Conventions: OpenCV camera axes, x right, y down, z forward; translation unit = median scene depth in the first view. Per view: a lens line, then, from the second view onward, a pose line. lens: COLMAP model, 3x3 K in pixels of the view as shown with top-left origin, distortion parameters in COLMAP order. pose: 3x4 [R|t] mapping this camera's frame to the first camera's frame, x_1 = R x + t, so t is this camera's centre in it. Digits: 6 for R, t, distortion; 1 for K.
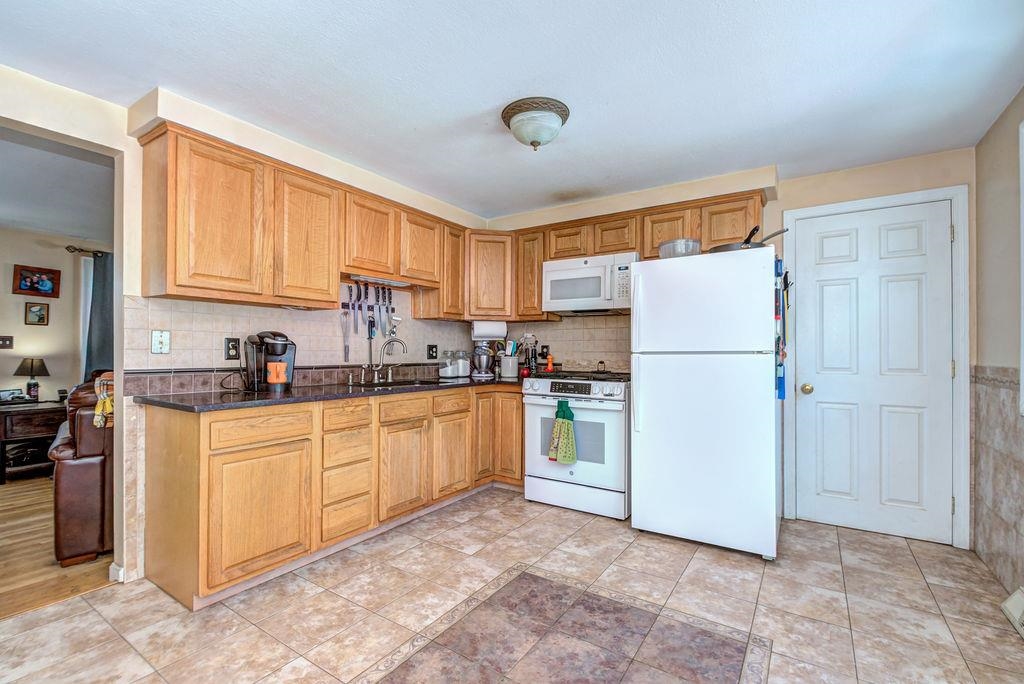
lens RADIAL K [[456.3, 0, 502.6], [0, 456.3, 351.7], [0, 0, 1]] dist [0.000964, -0.004908]
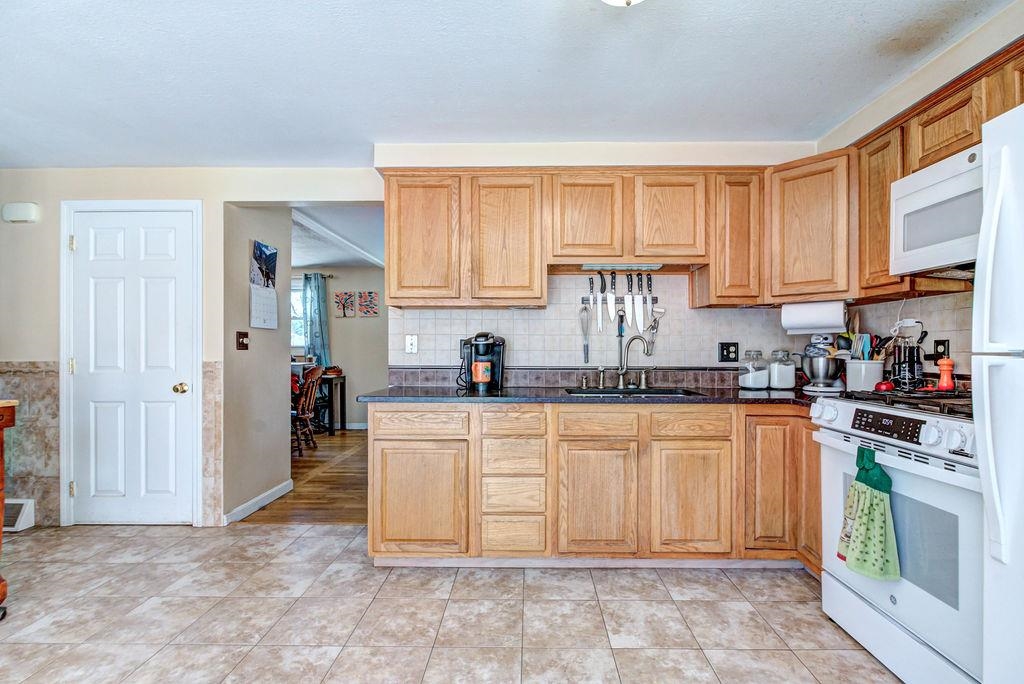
lens RADIAL K [[459.1, 0, 525.4], [0, 459.1, 354.1], [0, 0, 1]] dist [0.000552, -0.004046]
pose [[0.554646, 0.002641, -0.832082, 0.380188], [-0.000173, 0.999995, 0.003059, 0.002165], [0.832086, -0.001553, 0.554644, 0.450744]]
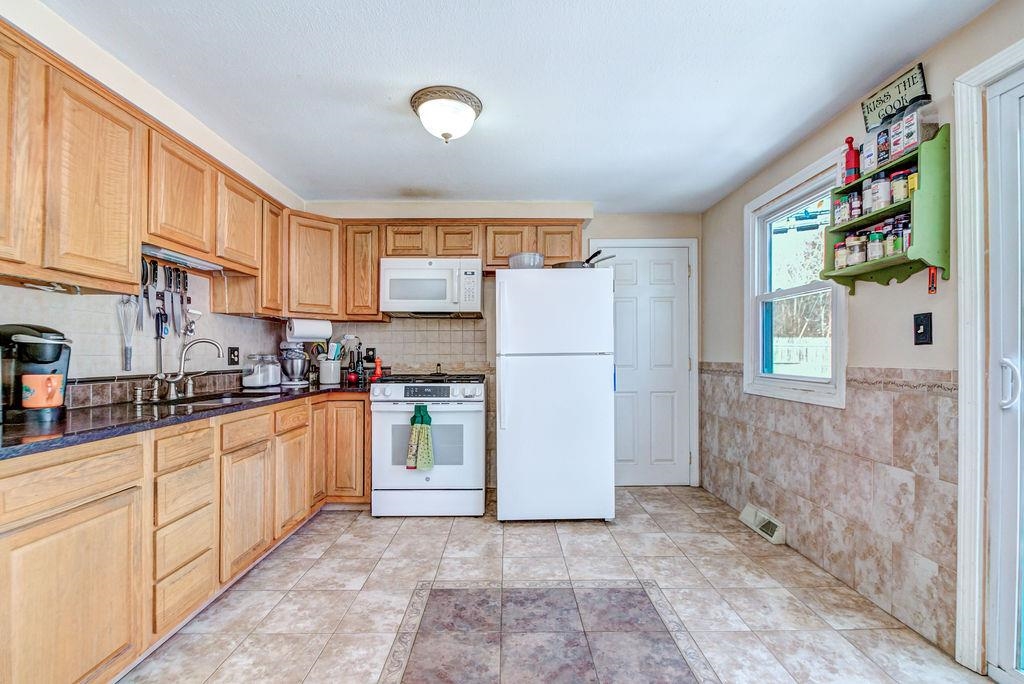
lens RADIAL K [[455.7, 0, 509.2], [0, 455.7, 353.2], [0, 0, 1]] dist [-0.001695, -0.000544]
pose [[0.825620, -0.005652, 0.564199, -0.282995], [0.007219, 0.999974, -0.000546, -0.000499], [-0.564181, 0.004524, 0.825639, 0.110820]]
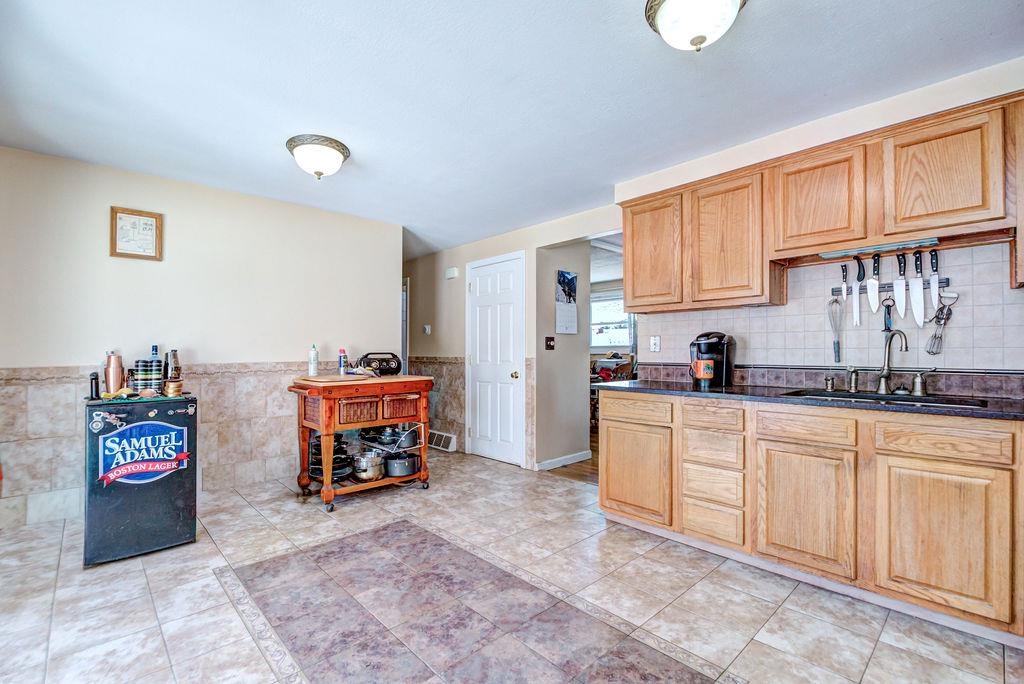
lens RADIAL K [[456.3, 0, 502.6], [0, 456.3, 351.7], [0, 0, 1]] dist [0.000964, -0.004908]
pose [[-0.232108, -0.001665, -0.972689, 0.621291], [0.000645, 0.999998, -0.001865, 0.004674], [0.972690, -0.001060, -0.232106, 0.695983]]
